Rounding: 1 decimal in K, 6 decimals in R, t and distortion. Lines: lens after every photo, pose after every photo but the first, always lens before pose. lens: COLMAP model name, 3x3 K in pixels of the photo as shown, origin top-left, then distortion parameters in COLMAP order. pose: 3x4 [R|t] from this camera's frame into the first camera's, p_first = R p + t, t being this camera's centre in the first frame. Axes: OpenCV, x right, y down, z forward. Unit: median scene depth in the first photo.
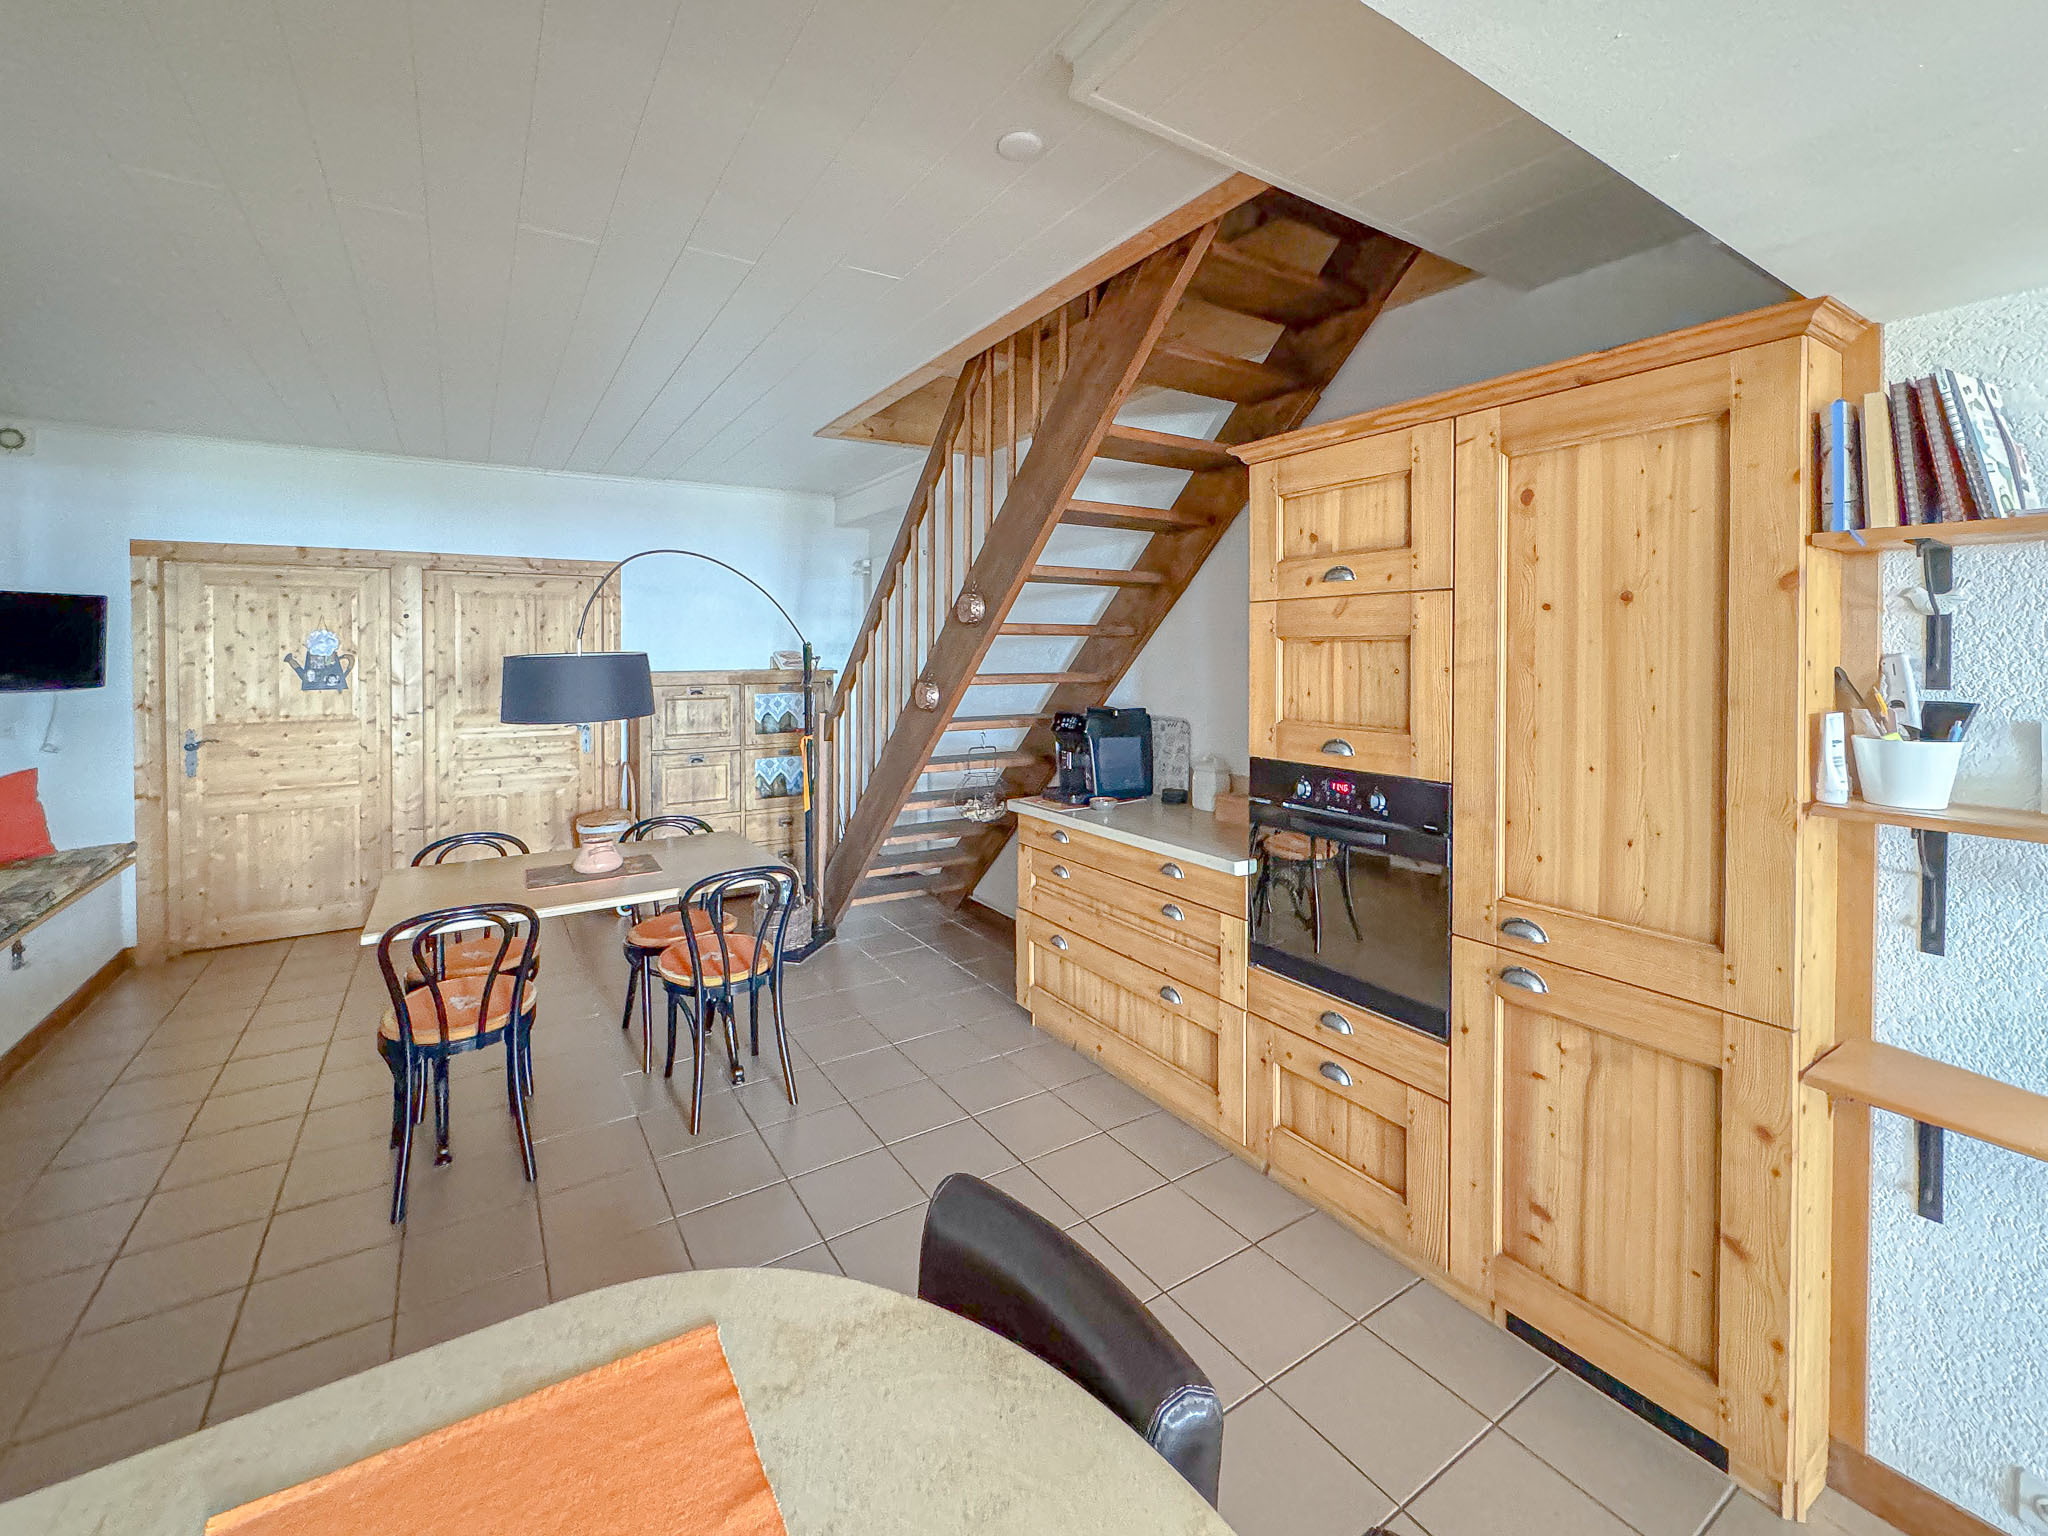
lens RADIAL K [[939.4, 0, 1024.0], [0, 939.4, 768.0], [0, 0, 1]] dist [-0.002119, -0.000454]
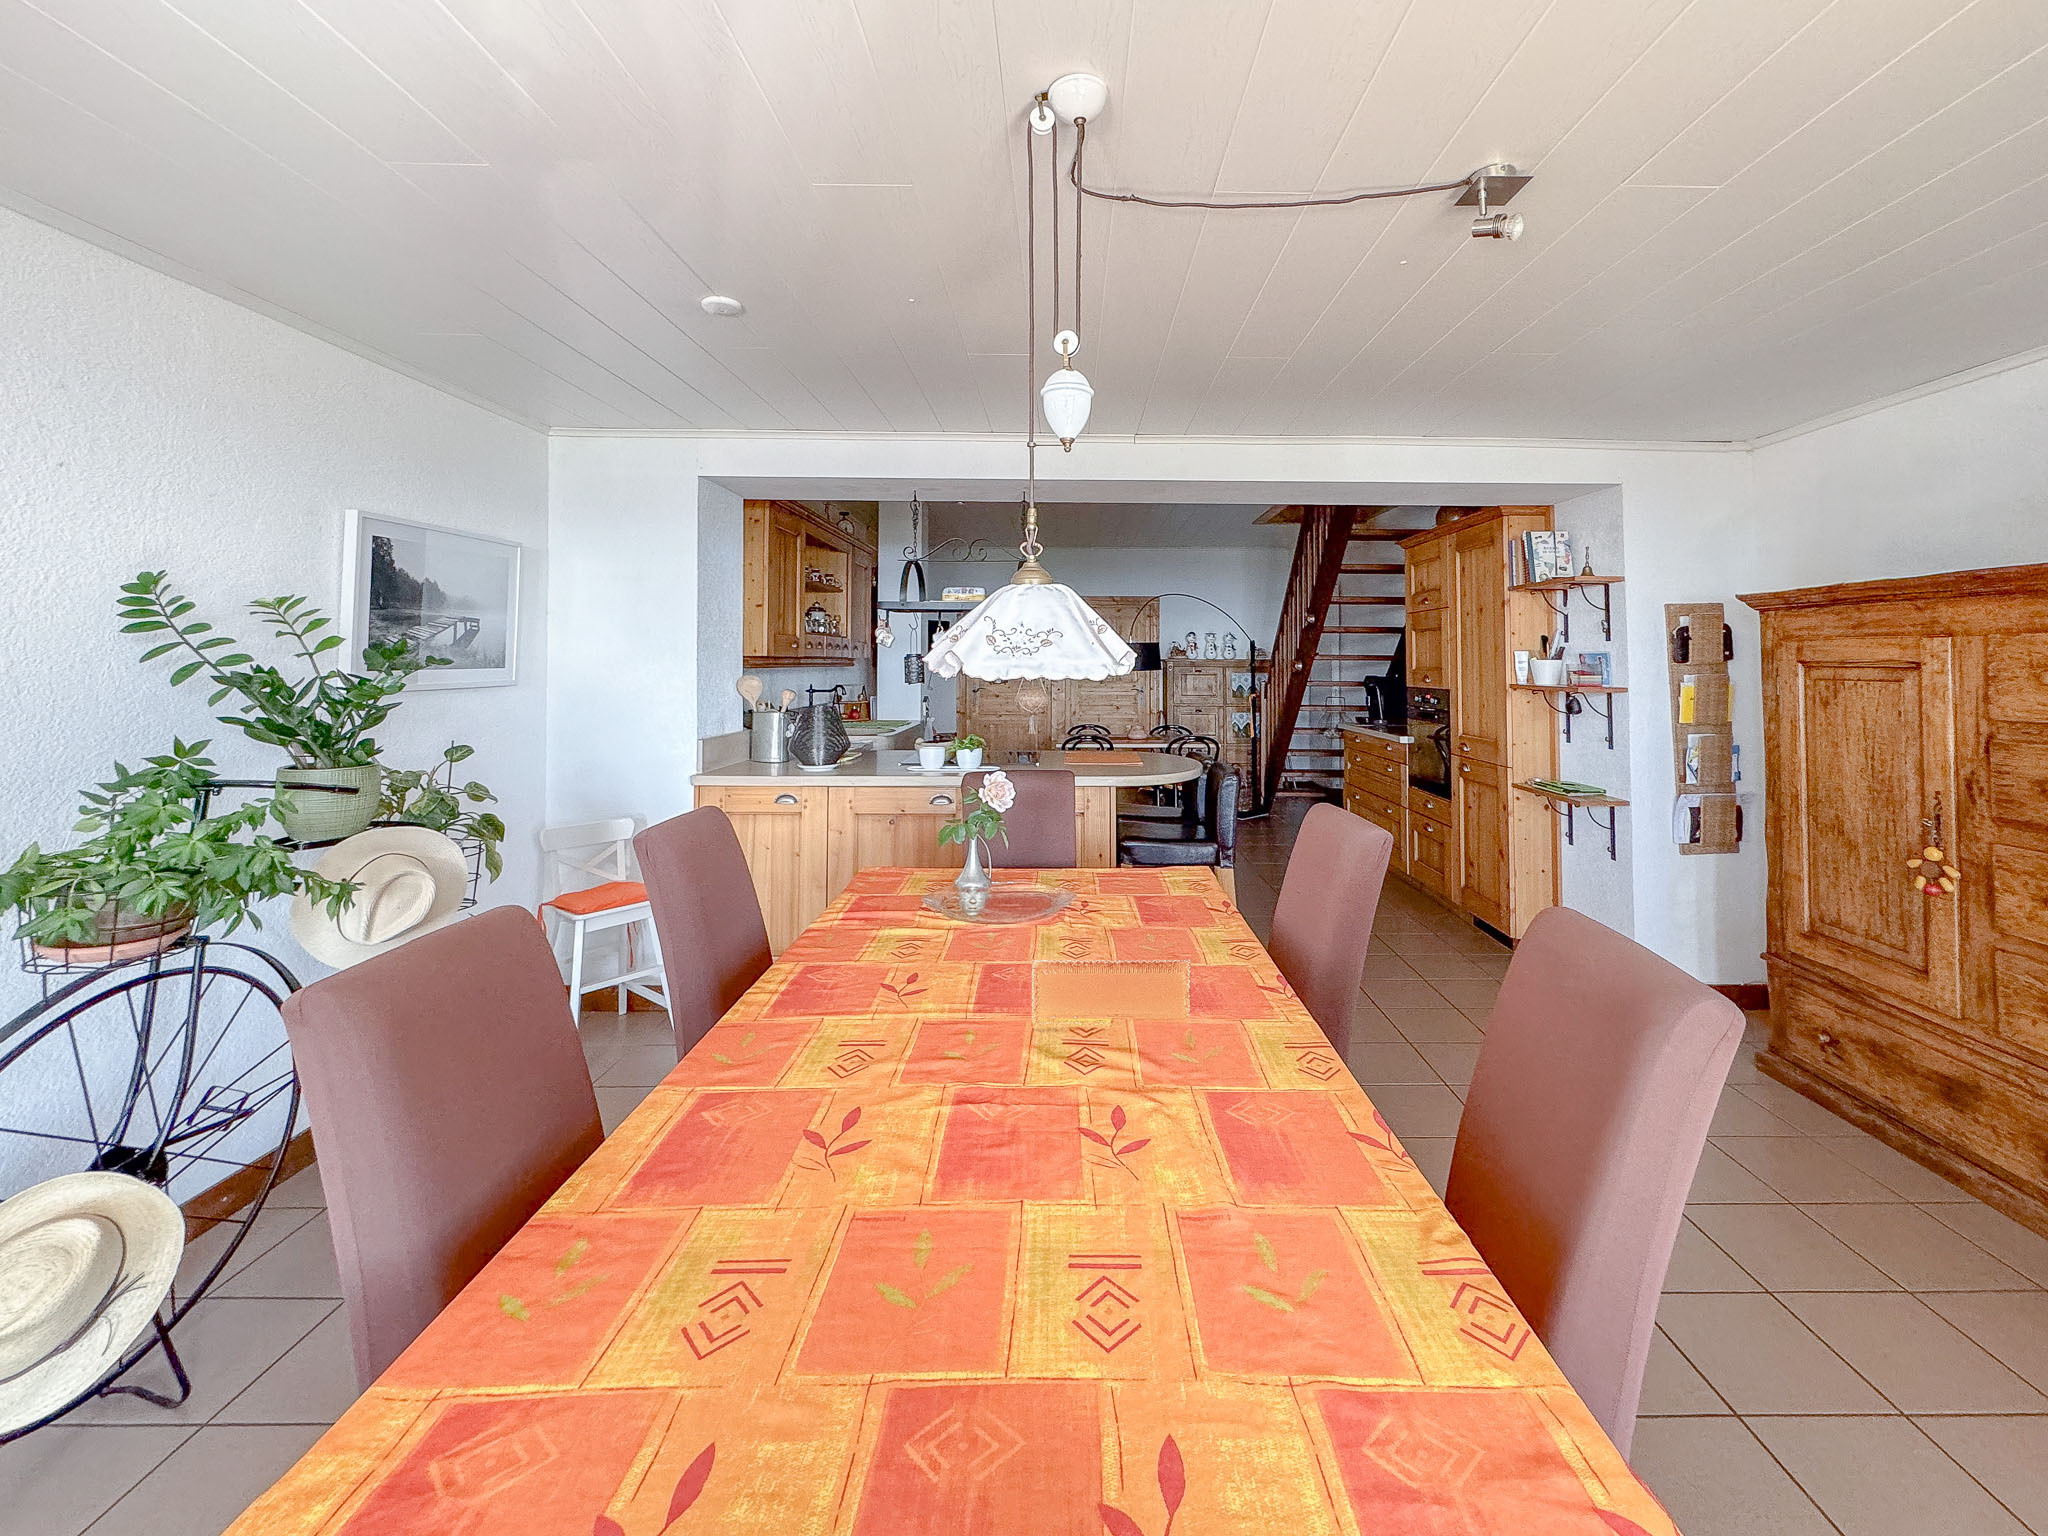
lens RADIAL K [[939.4, 0, 1024.0], [0, 939.4, 768.0], [0, 0, 1]] dist [-0.002119, -0.000454]
pose [[0.831580, 0.065527, -0.551526, 0.465261], [-0.077798, 0.996968, 0.001147, 0.158373], [0.549929, 0.041954, 0.834157, -0.836002]]
